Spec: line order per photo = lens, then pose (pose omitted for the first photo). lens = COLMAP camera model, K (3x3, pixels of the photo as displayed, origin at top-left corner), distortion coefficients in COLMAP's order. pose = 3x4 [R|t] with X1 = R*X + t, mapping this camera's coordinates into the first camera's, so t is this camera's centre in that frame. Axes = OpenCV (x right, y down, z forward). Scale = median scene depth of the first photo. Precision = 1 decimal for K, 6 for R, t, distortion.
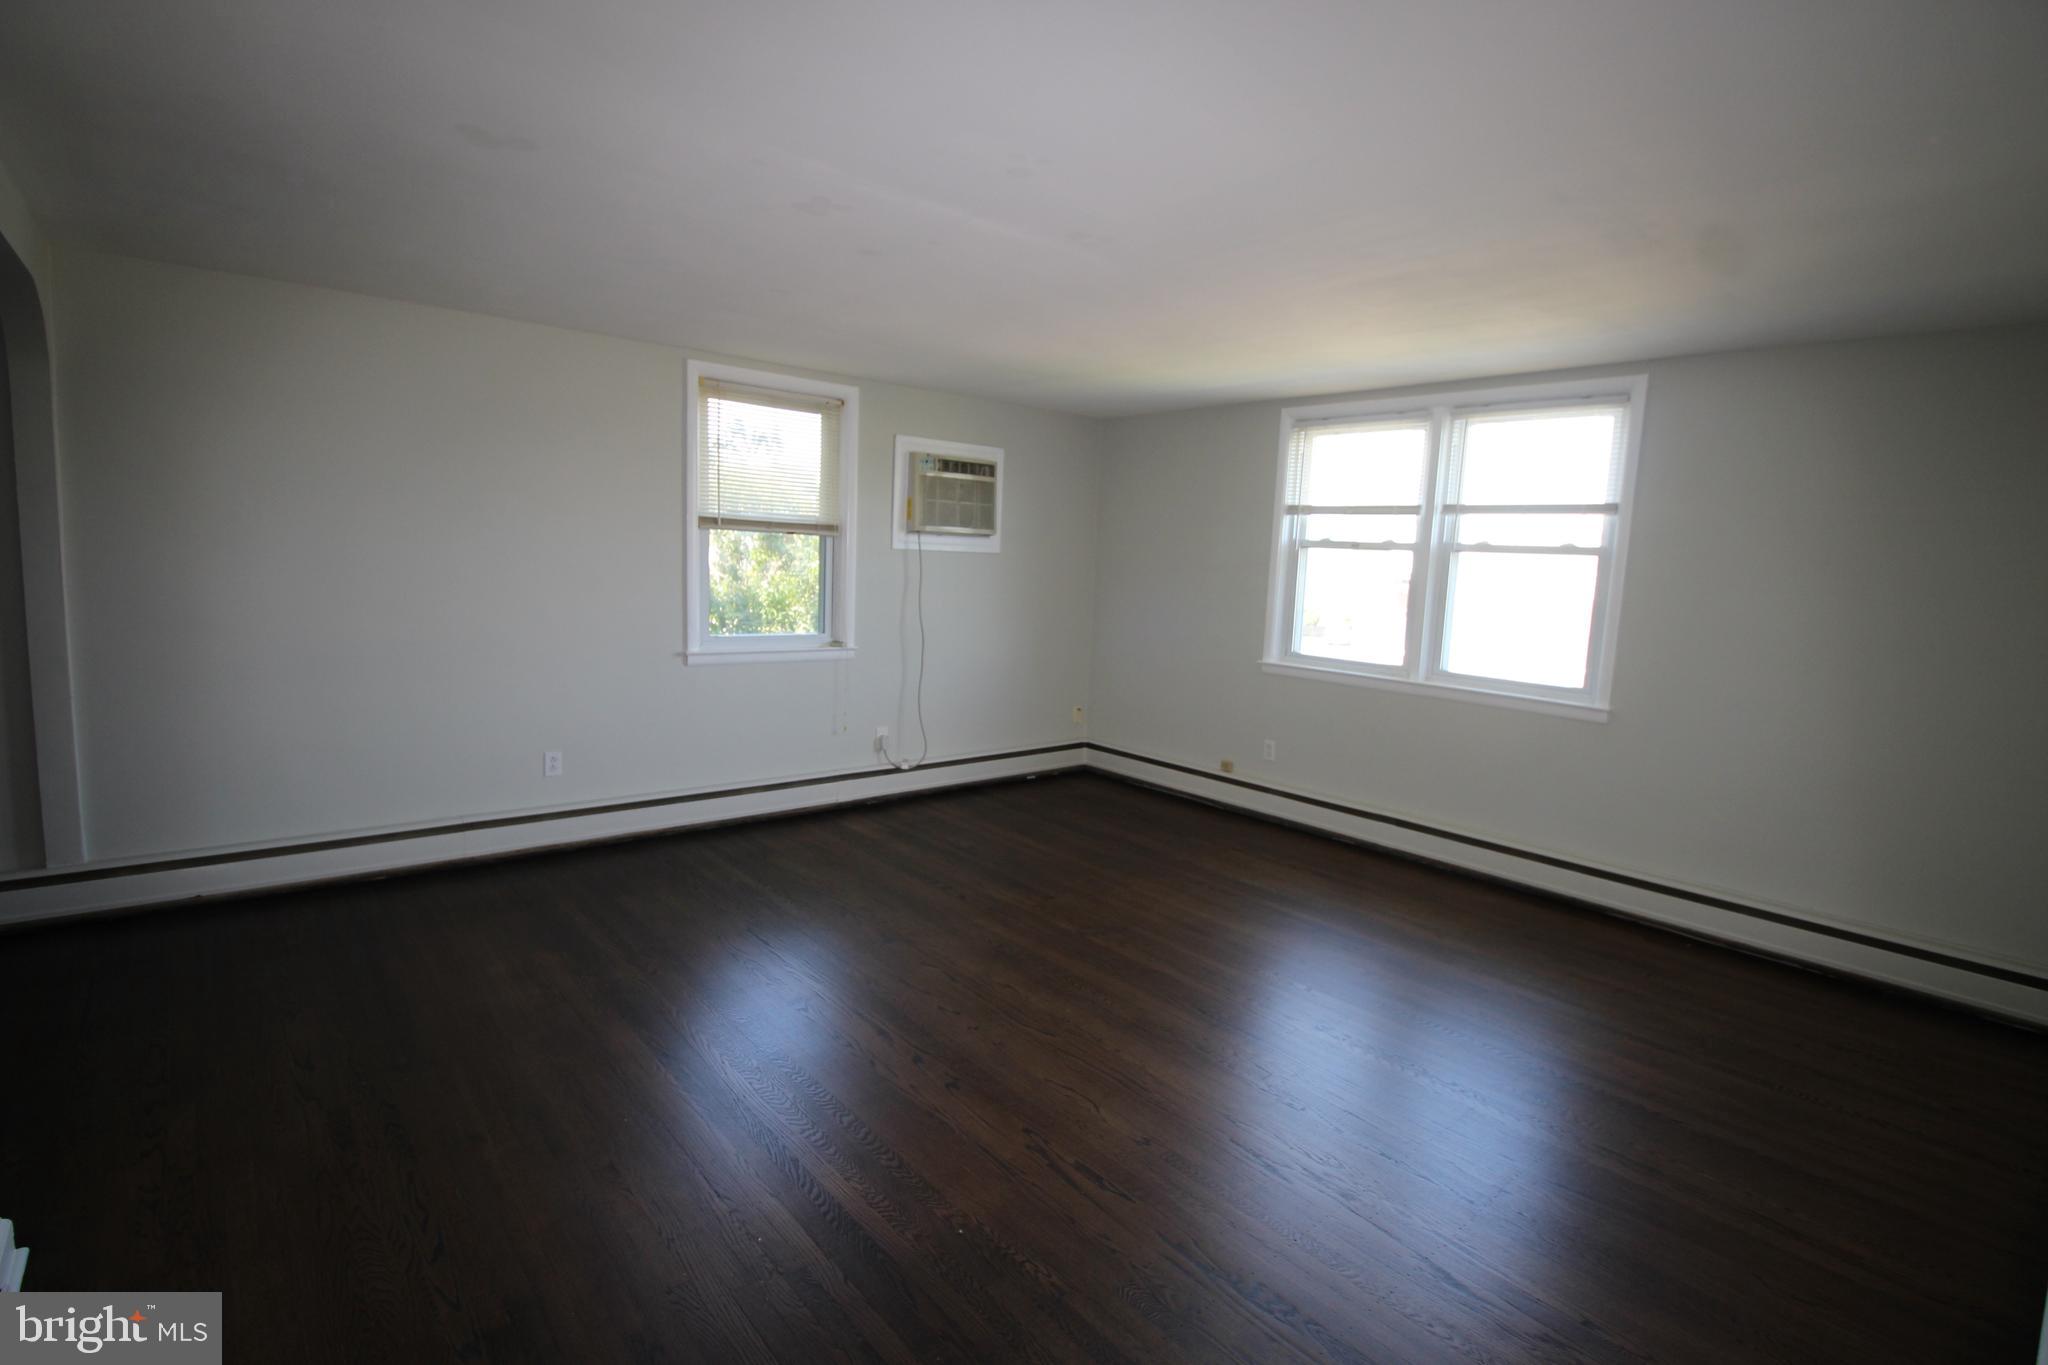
lens RADIAL K [[973.9, 0, 1025.6], [0, 973.9, 681.9], [0, 0, 1]] dist [-0.005043, -0.001187]
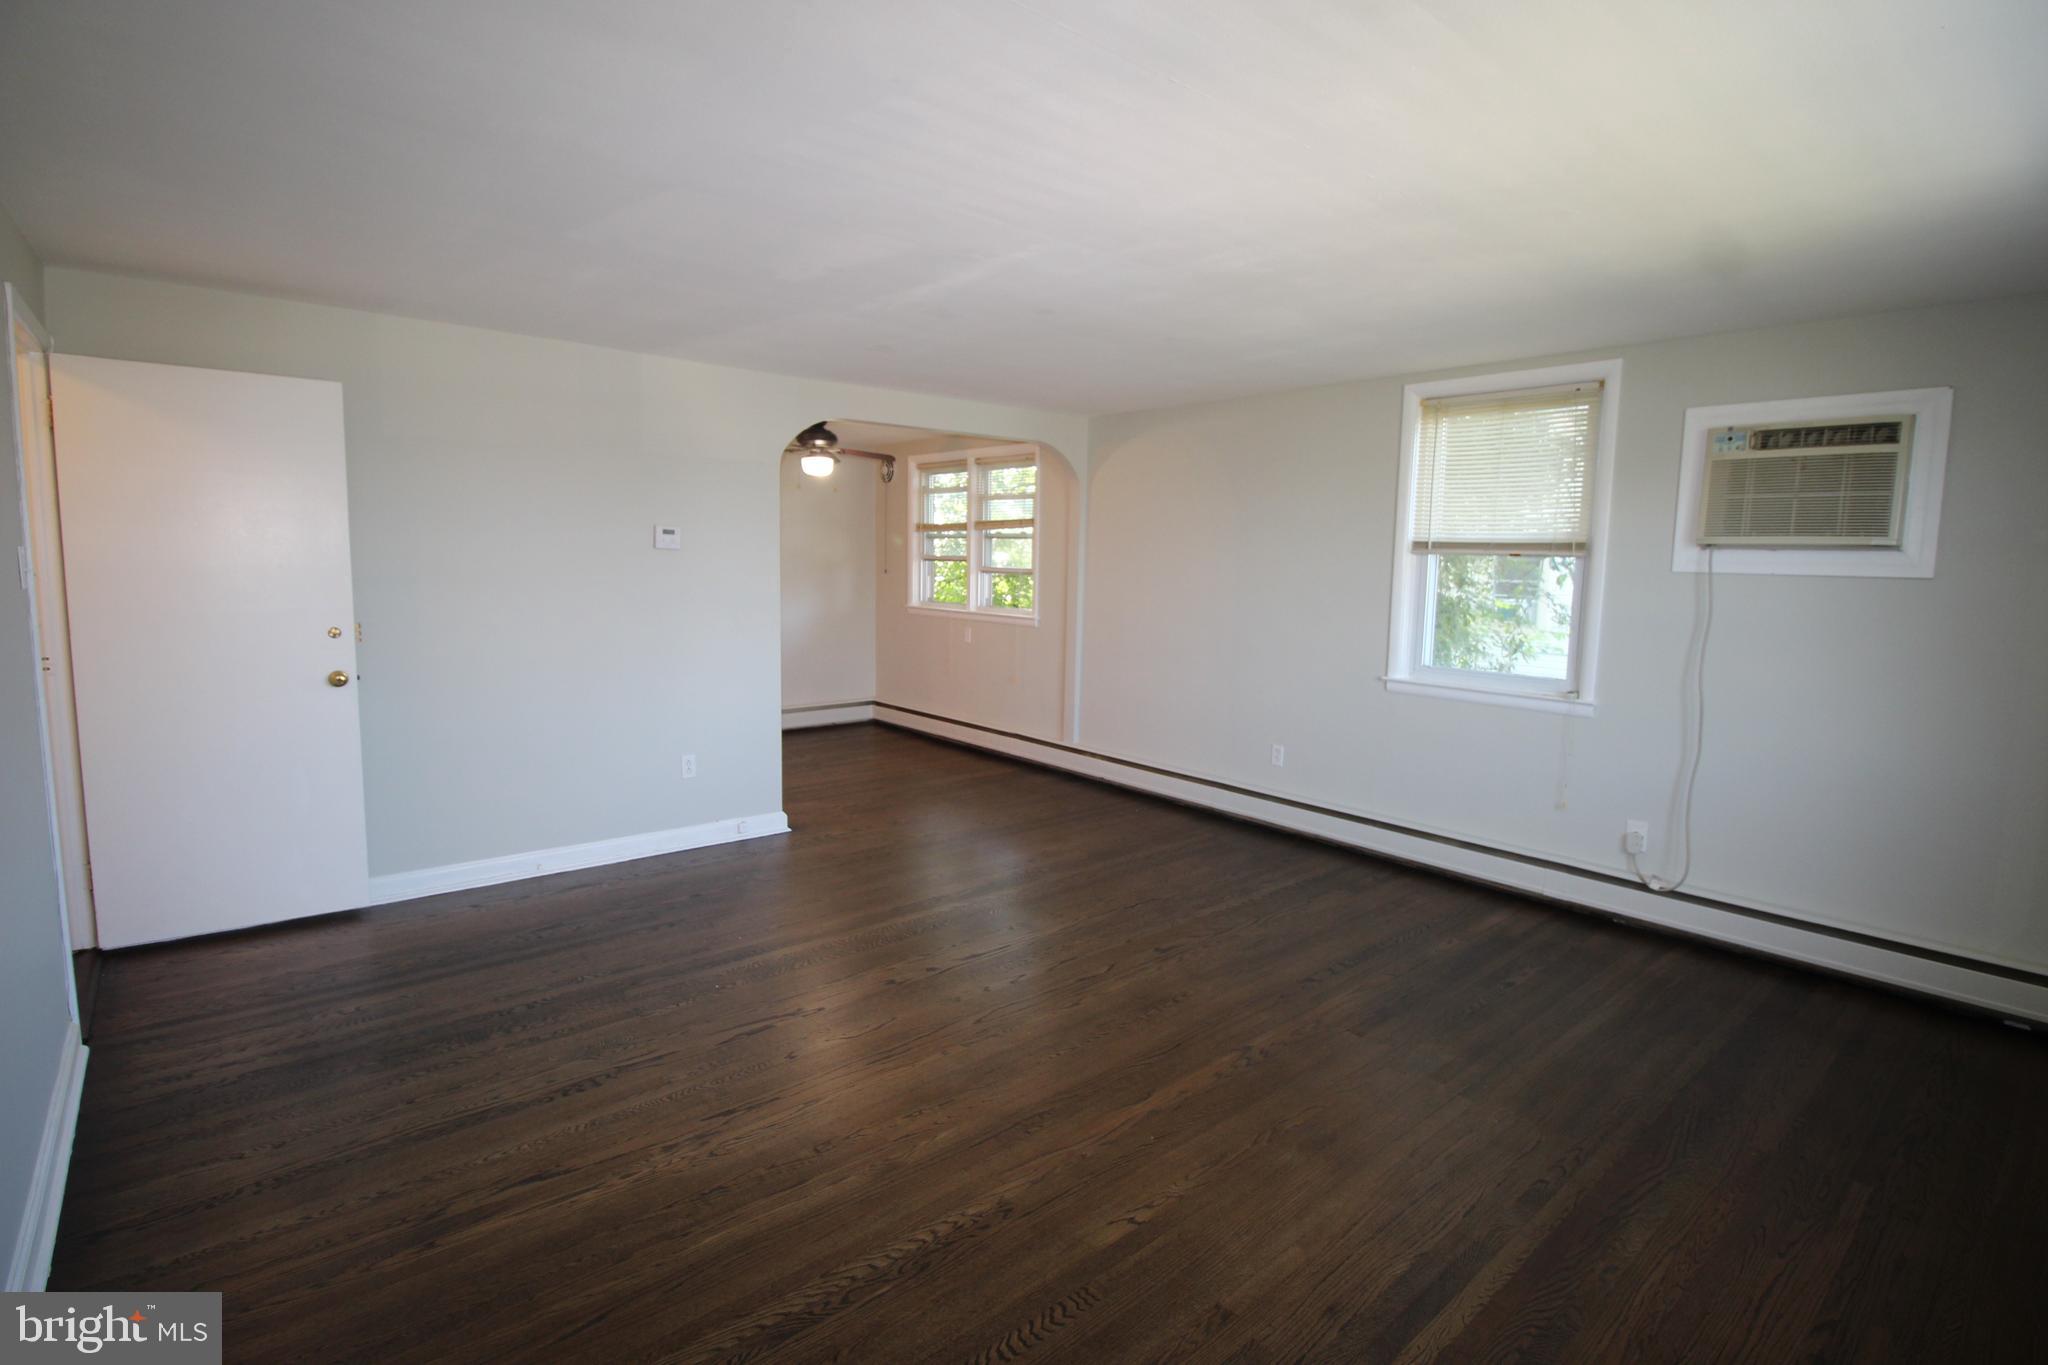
lens RADIAL K [[973.9, 0, 1022.0], [0, 973.9, 671.3], [0, 0, 1]] dist [-0.005043, -0.001187]
pose [[0.010462, 0.075922, -0.997059, 0.556654], [-0.151034, 0.985794, 0.073480, -0.046580], [0.988473, 0.149821, 0.021780, 0.530003]]
